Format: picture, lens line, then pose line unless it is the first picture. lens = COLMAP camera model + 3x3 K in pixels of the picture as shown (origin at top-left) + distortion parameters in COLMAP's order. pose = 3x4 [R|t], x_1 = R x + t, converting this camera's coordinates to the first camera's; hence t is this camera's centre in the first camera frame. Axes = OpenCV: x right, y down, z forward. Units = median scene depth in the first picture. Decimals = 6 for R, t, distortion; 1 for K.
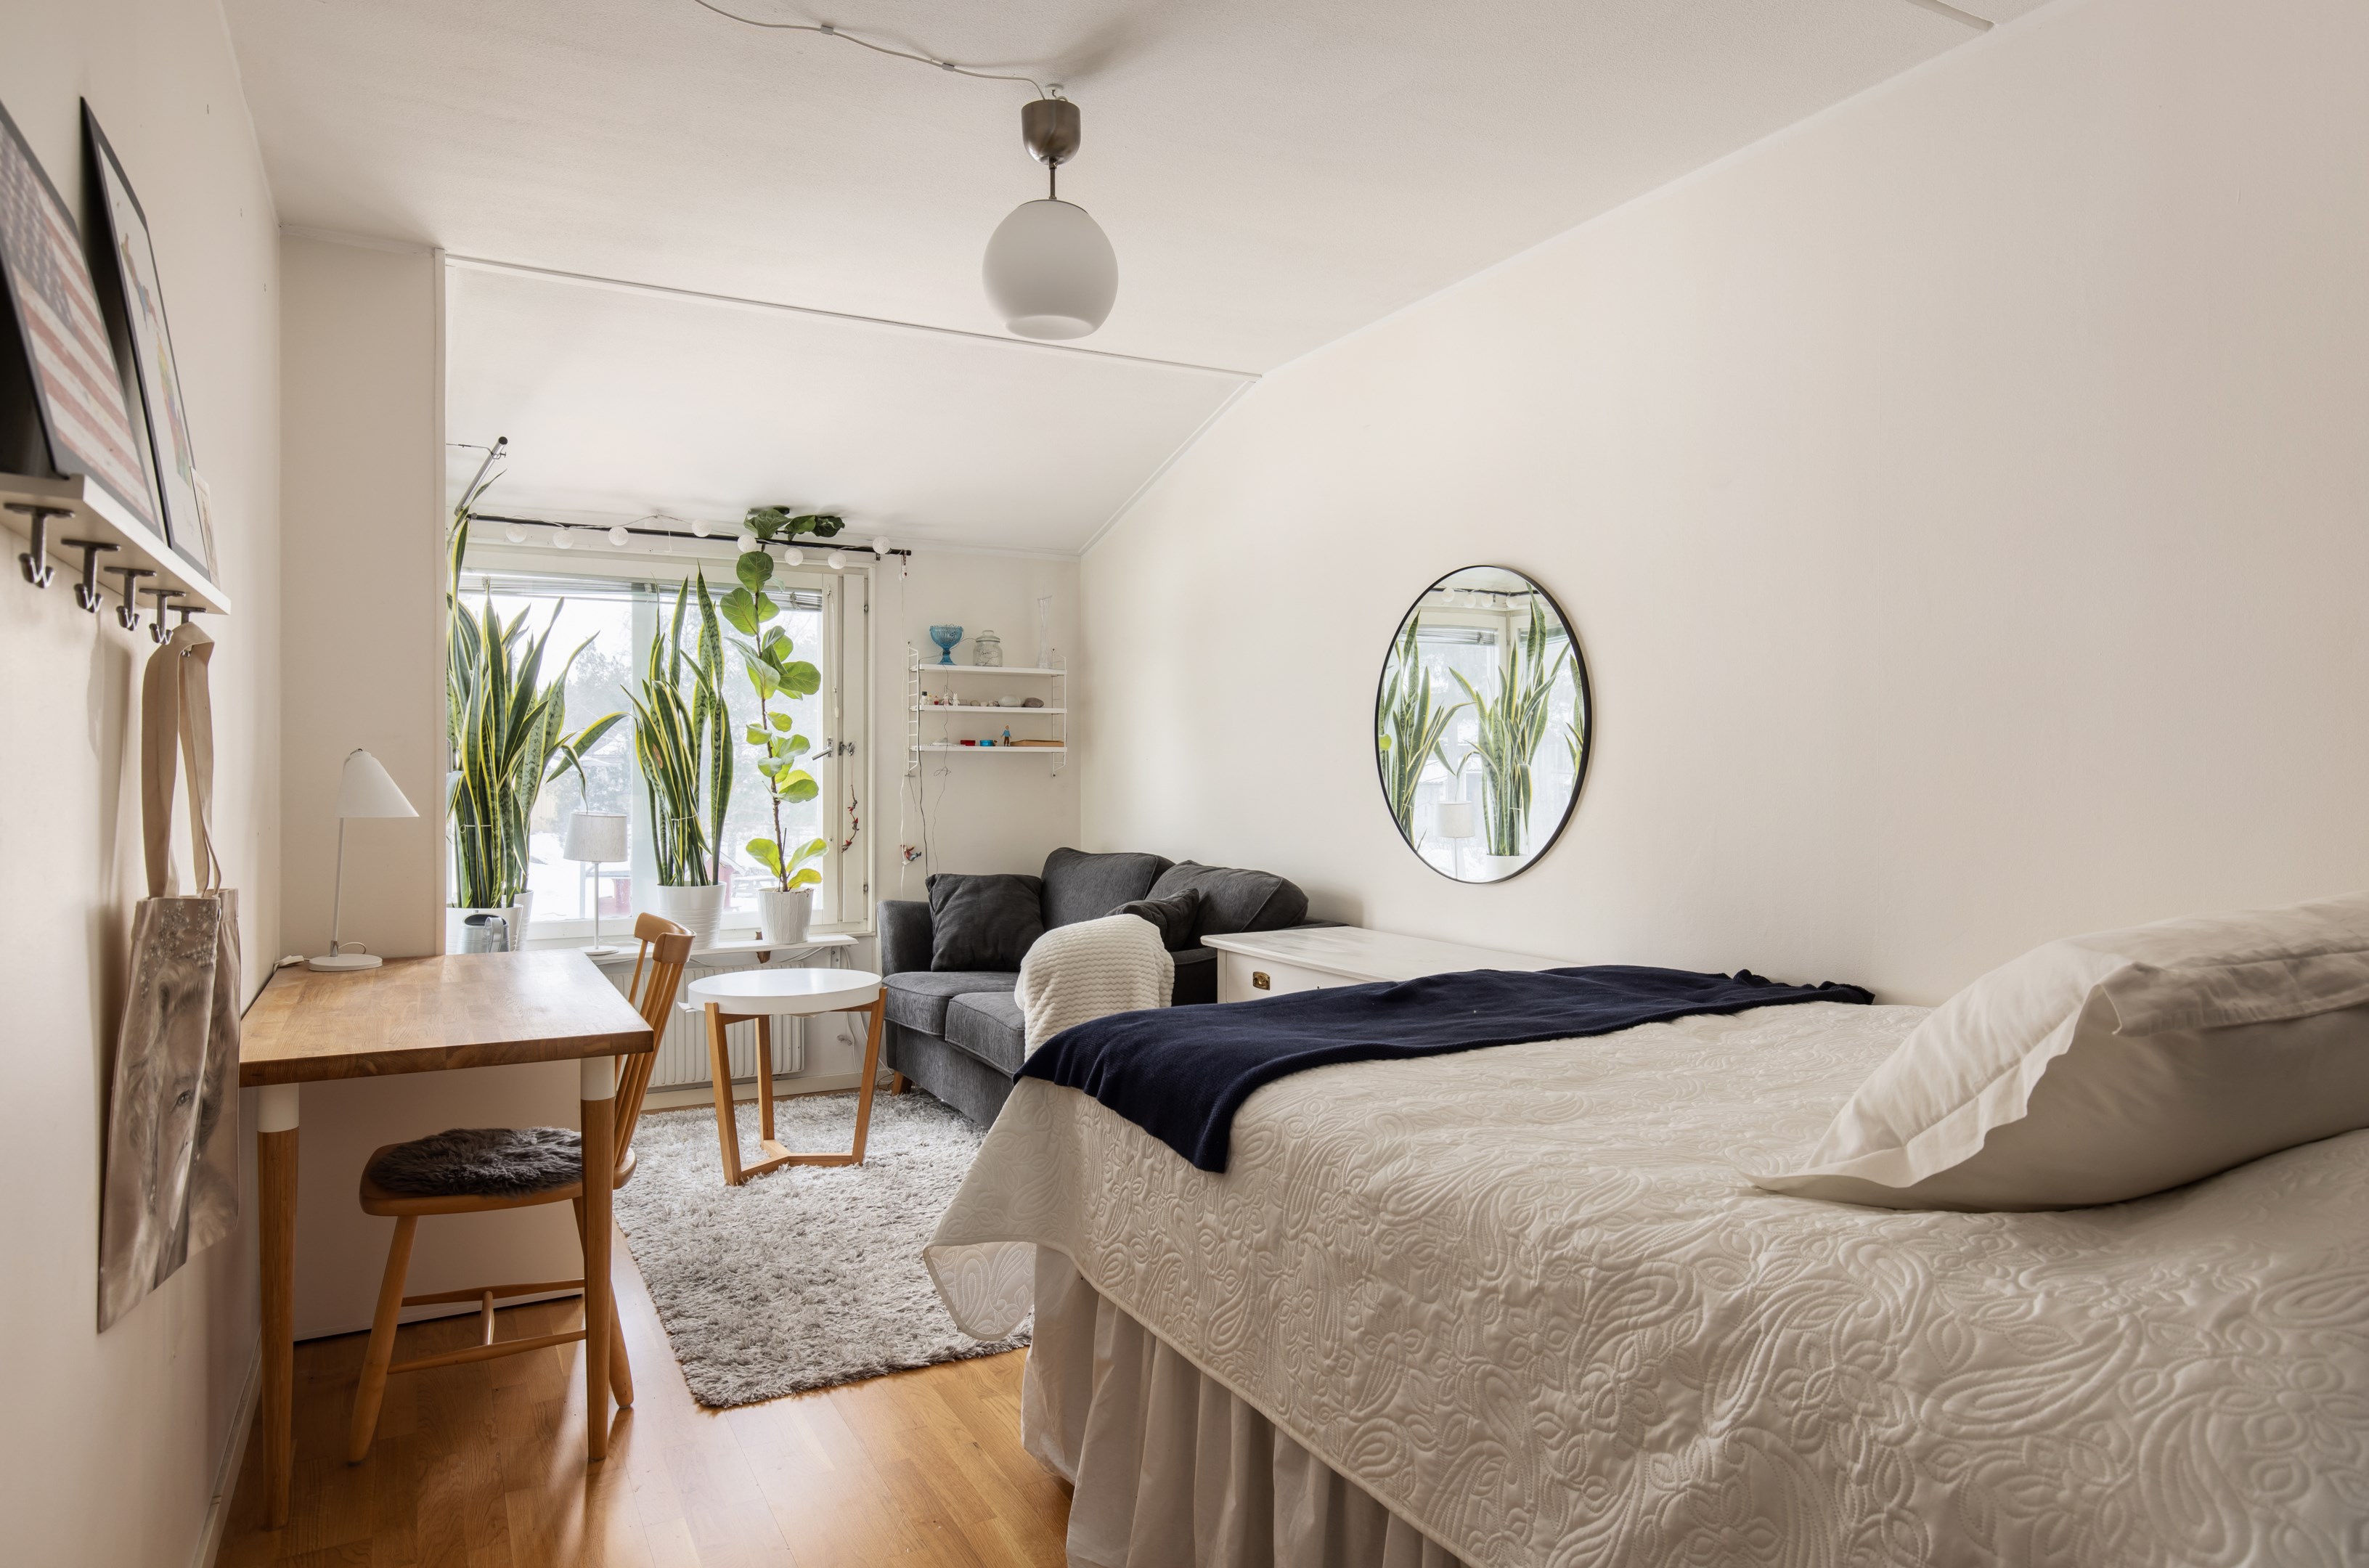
lens RADIAL K [[1420.1, 0, 1172.5], [0, 1420.1, 776.2], [0, 0, 1]] dist [-0.000836, -0.000332]
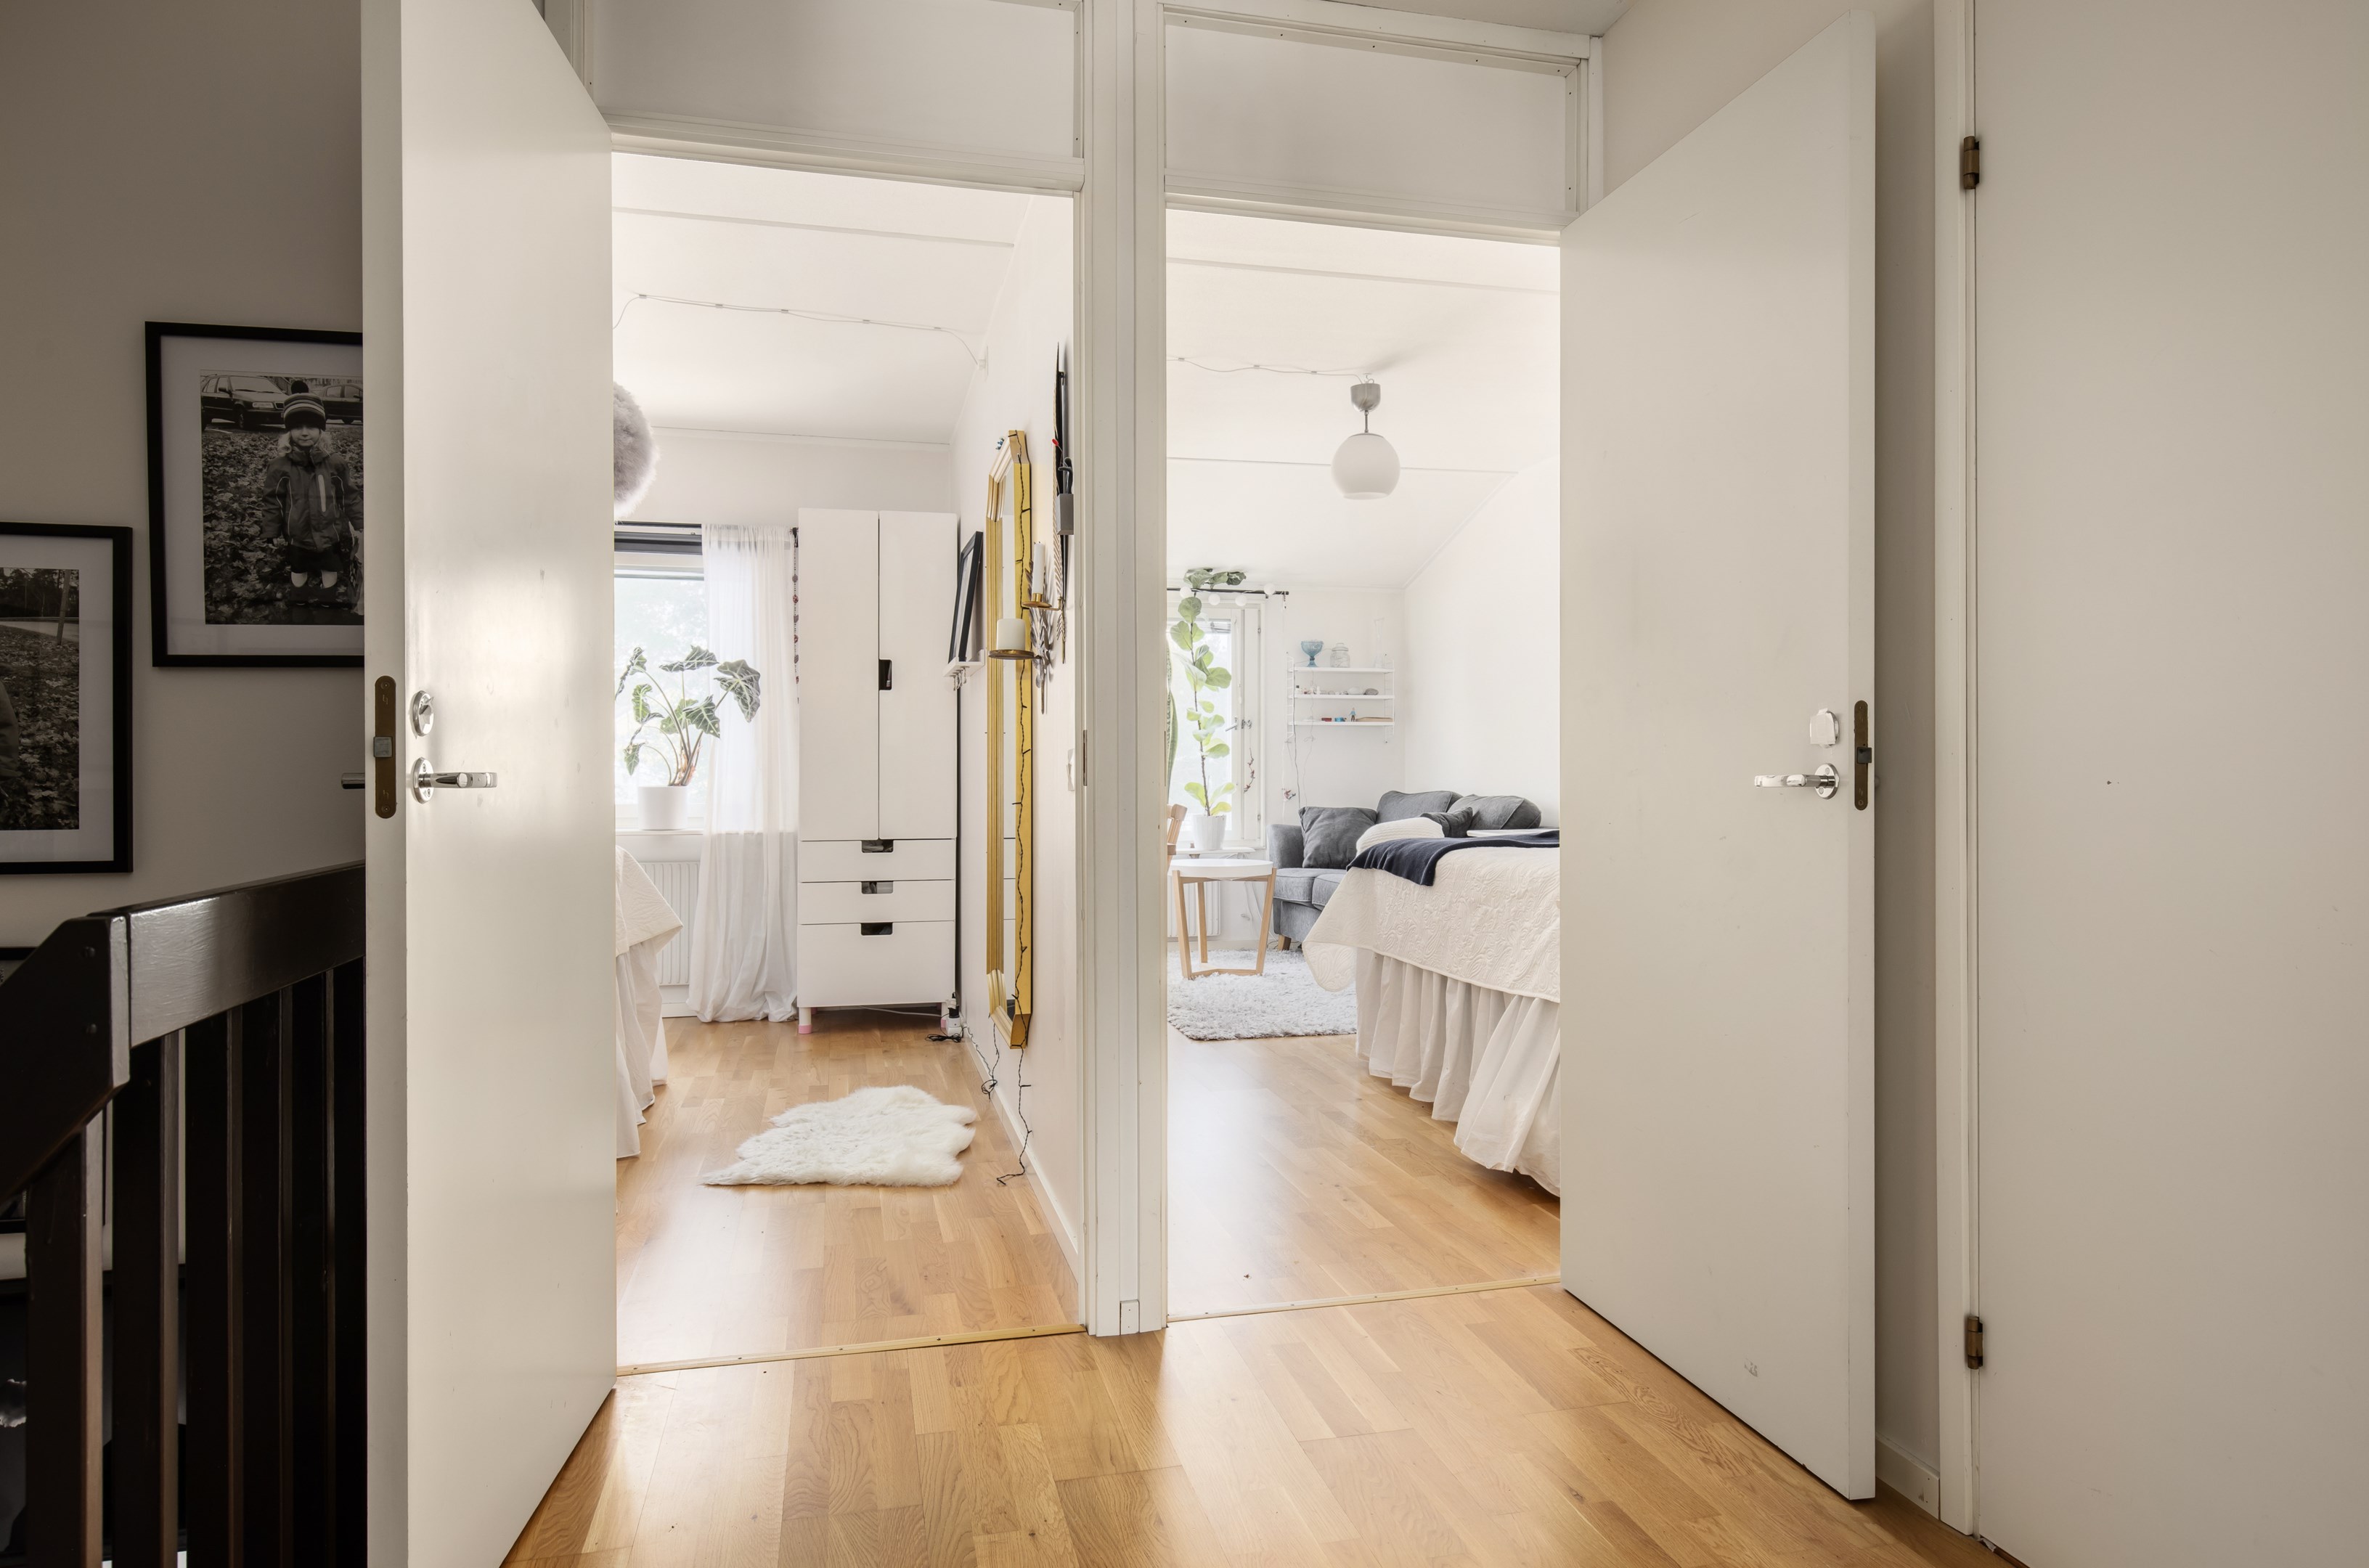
lens RADIAL K [[1420.1, 0, 1182.1], [0, 1420.1, 771.6], [0, 0, 1]] dist [-0.000836, -0.000332]
pose [[0.969547, -0.002767, -0.244890, 0.077281], [0.002274, 0.999995, -0.002295, 0.036363], [0.244895, 0.001668, 0.969548, -0.505290]]
